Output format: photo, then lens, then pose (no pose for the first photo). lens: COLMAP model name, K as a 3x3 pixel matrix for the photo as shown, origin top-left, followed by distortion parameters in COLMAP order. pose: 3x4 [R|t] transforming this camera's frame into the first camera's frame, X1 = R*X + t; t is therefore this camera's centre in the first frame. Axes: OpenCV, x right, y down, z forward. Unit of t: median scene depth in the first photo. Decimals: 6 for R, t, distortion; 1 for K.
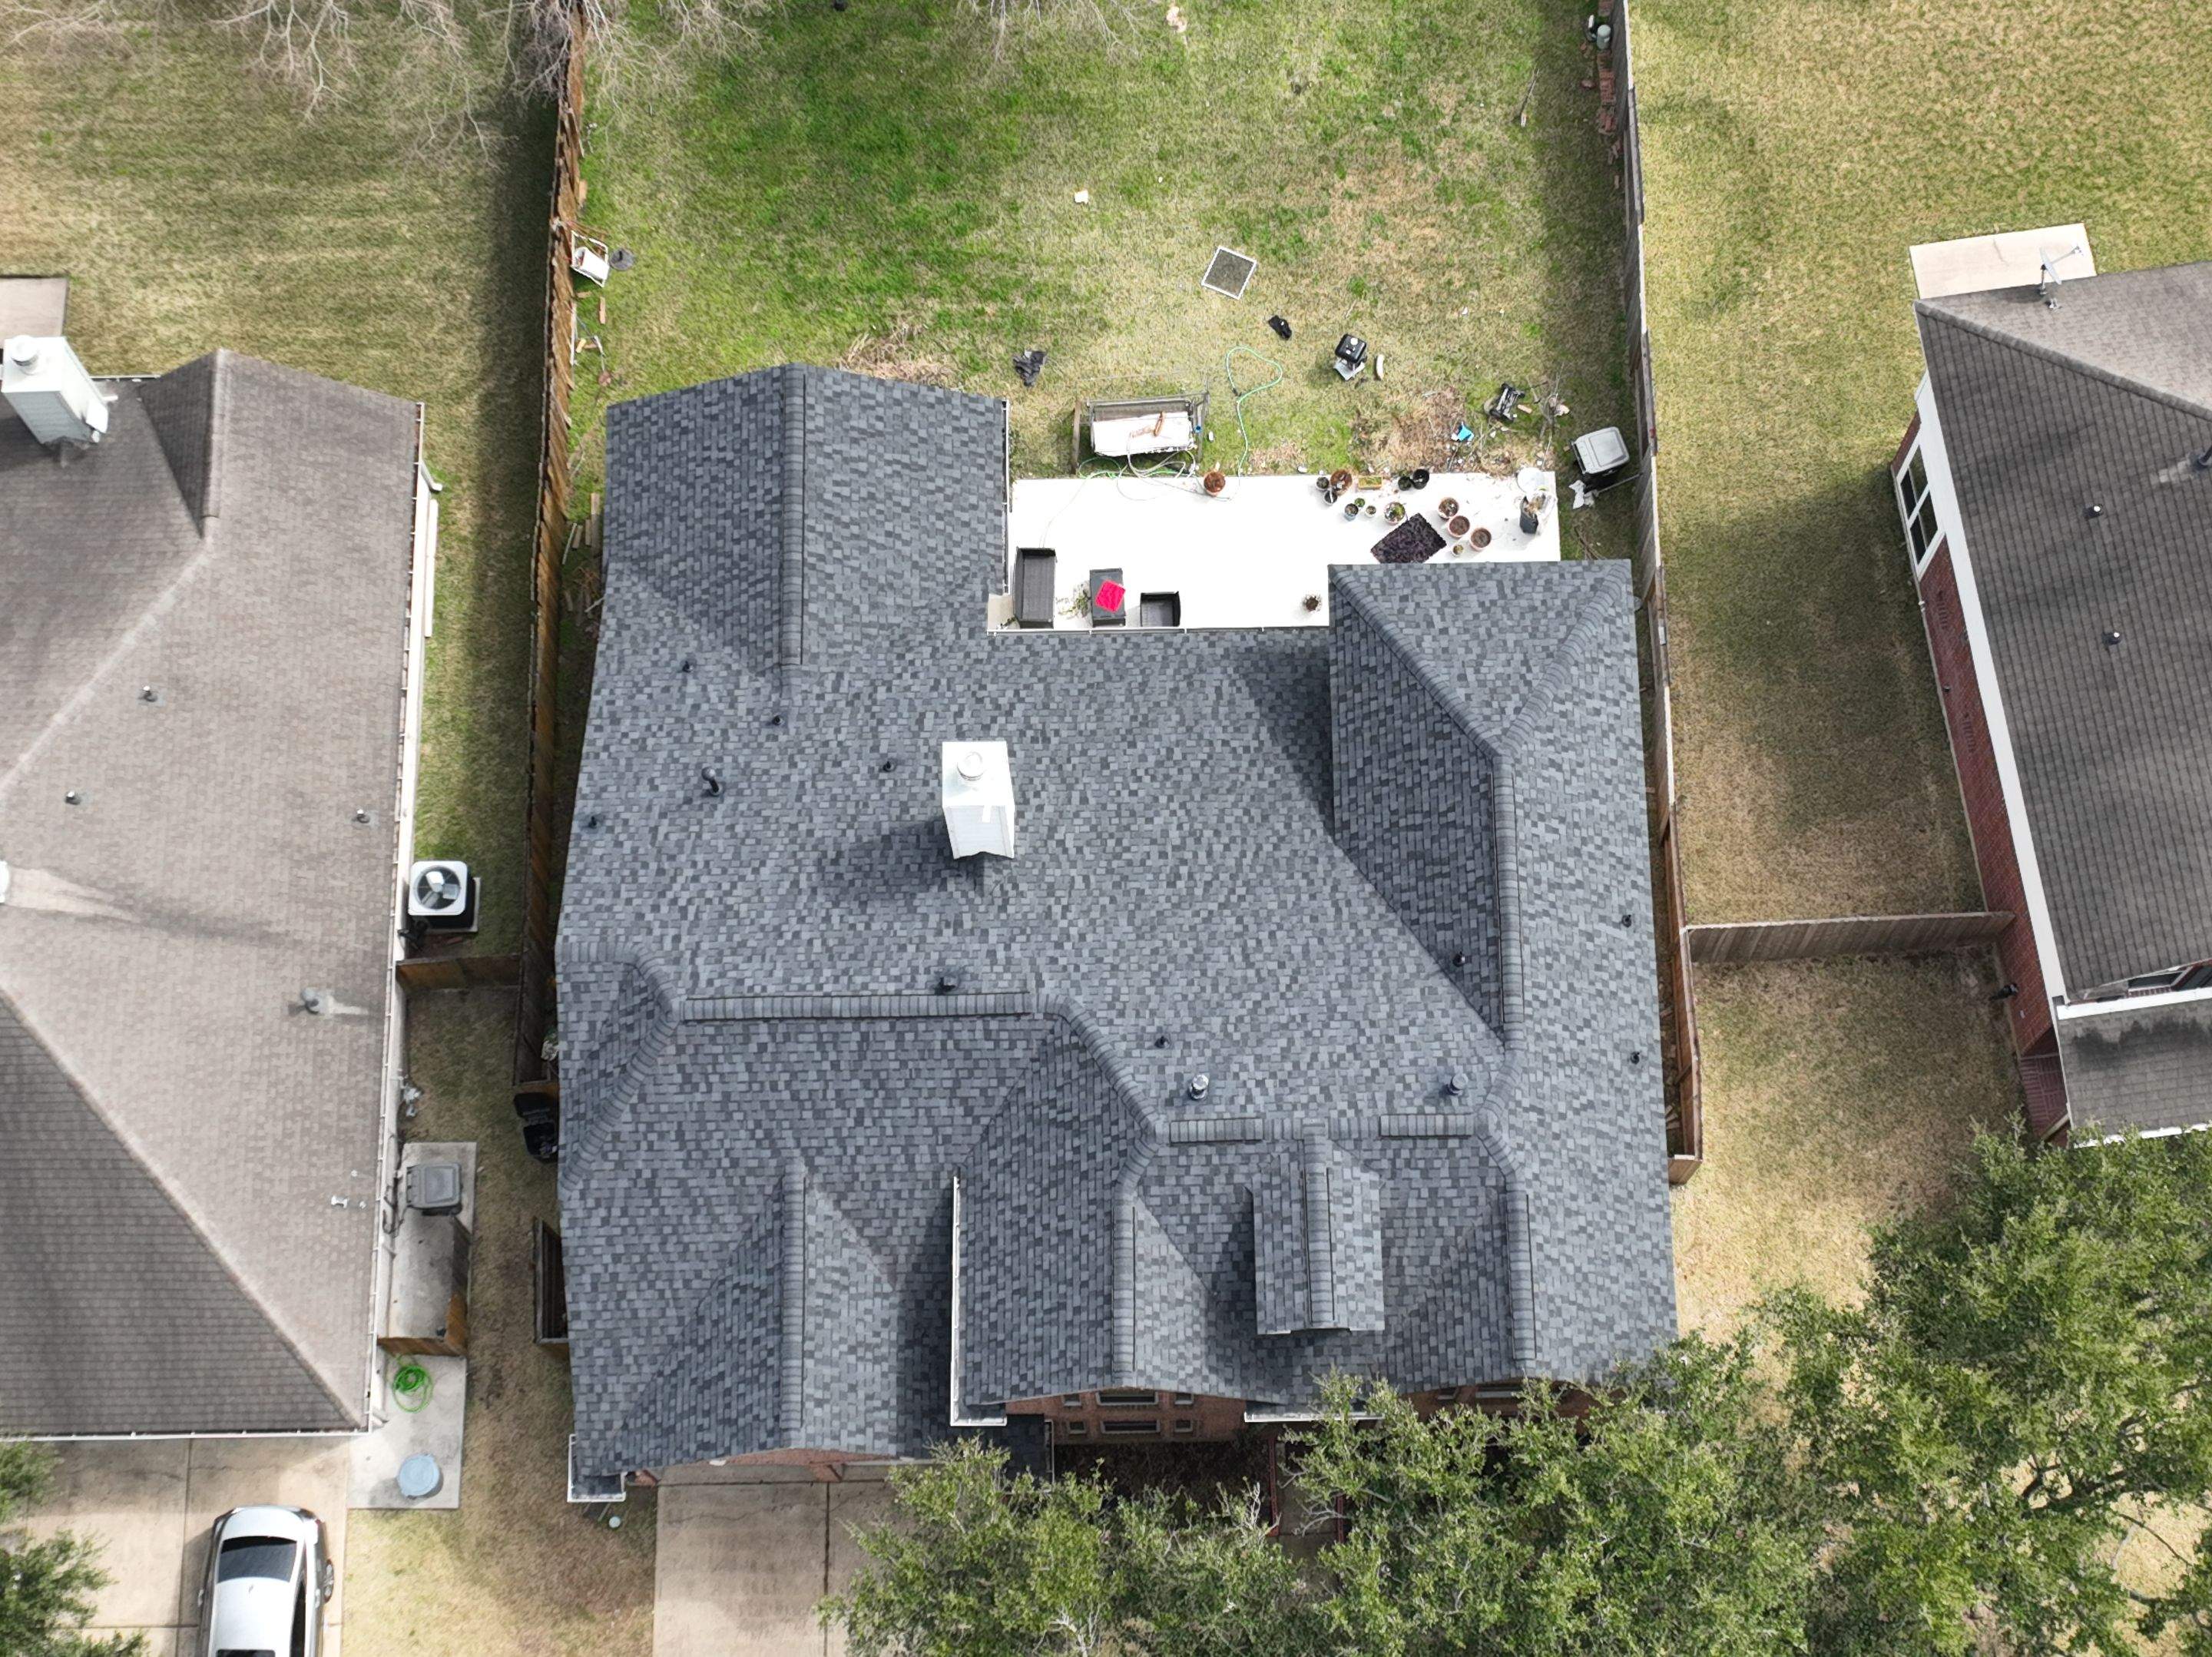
lens RADIAL K [[3523.0, 0, 1147.2], [0, 3523.0, 801.5], [0, 0, 1]] dist [0.010519, 0.000000]
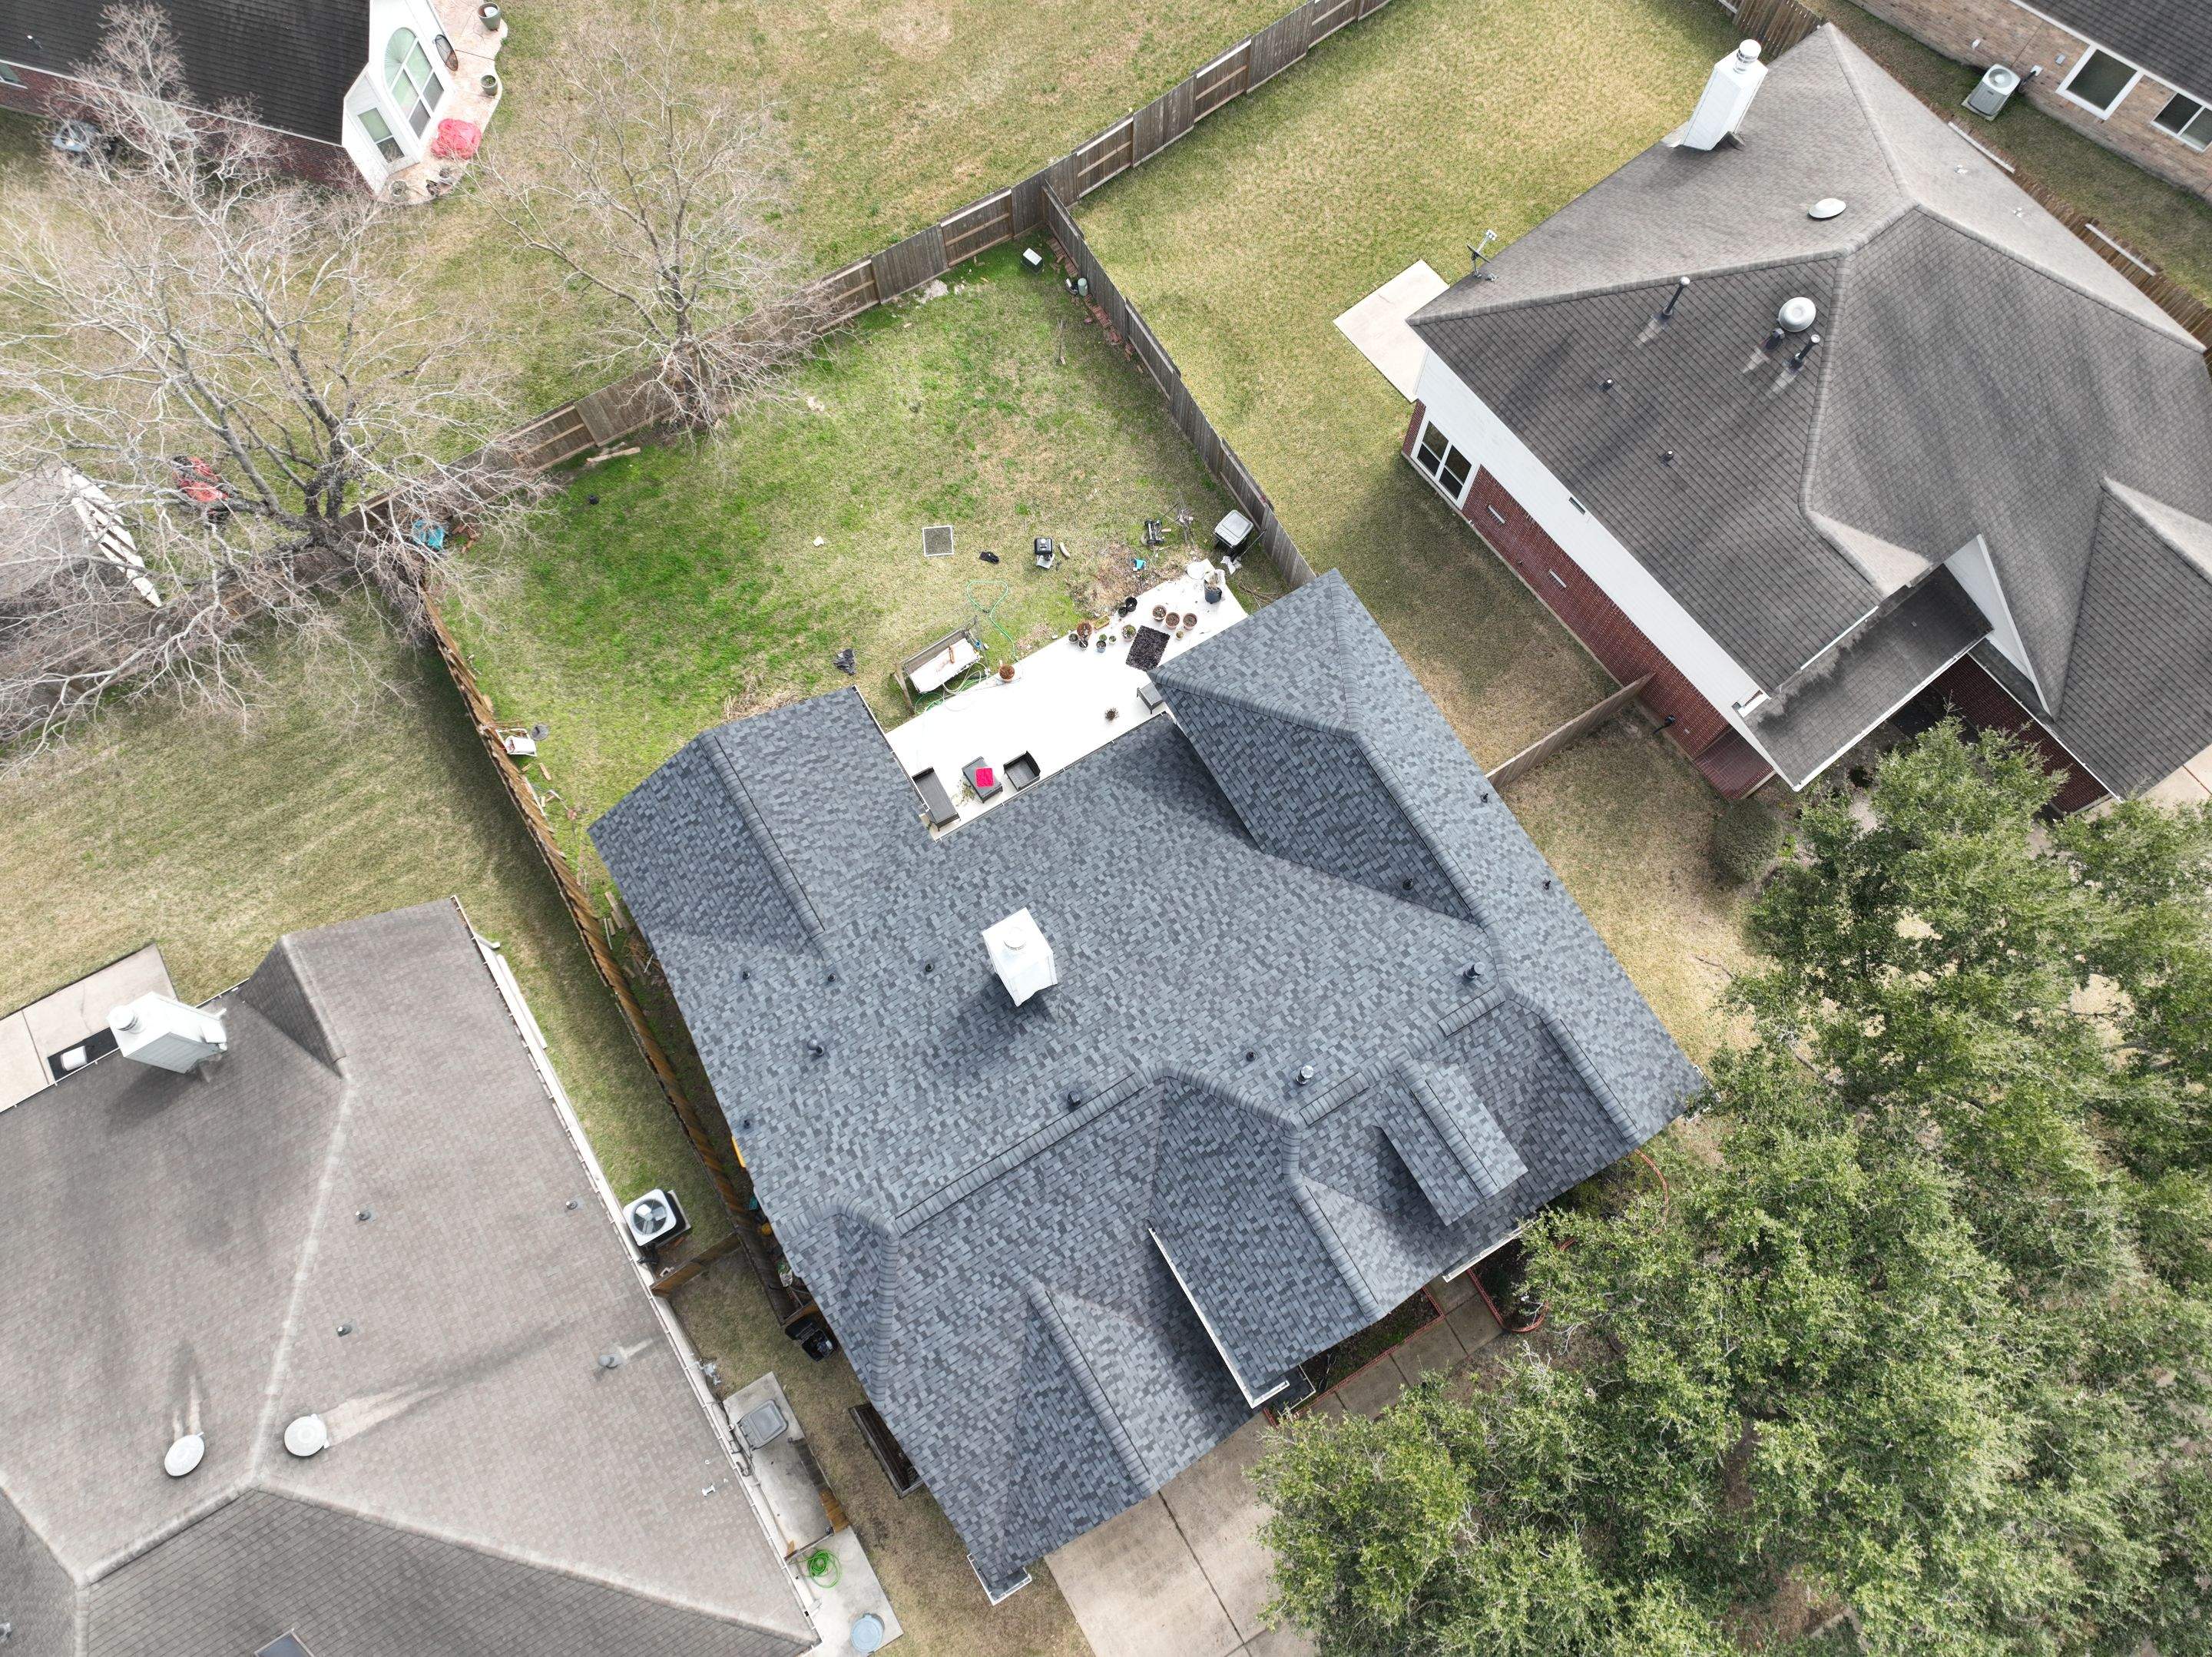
lens RADIAL K [[1592.6, 0, 1122.7], [0, 1592.6, 817.8], [0, 0, 1]] dist [0.003250, -0.005680]
pose [[0.863533, -0.476510, 0.165075, -0.085770], [0.477273, 0.877949, 0.037621, -0.048101], [-0.162854, 0.046299, 0.985563, 0.427229]]
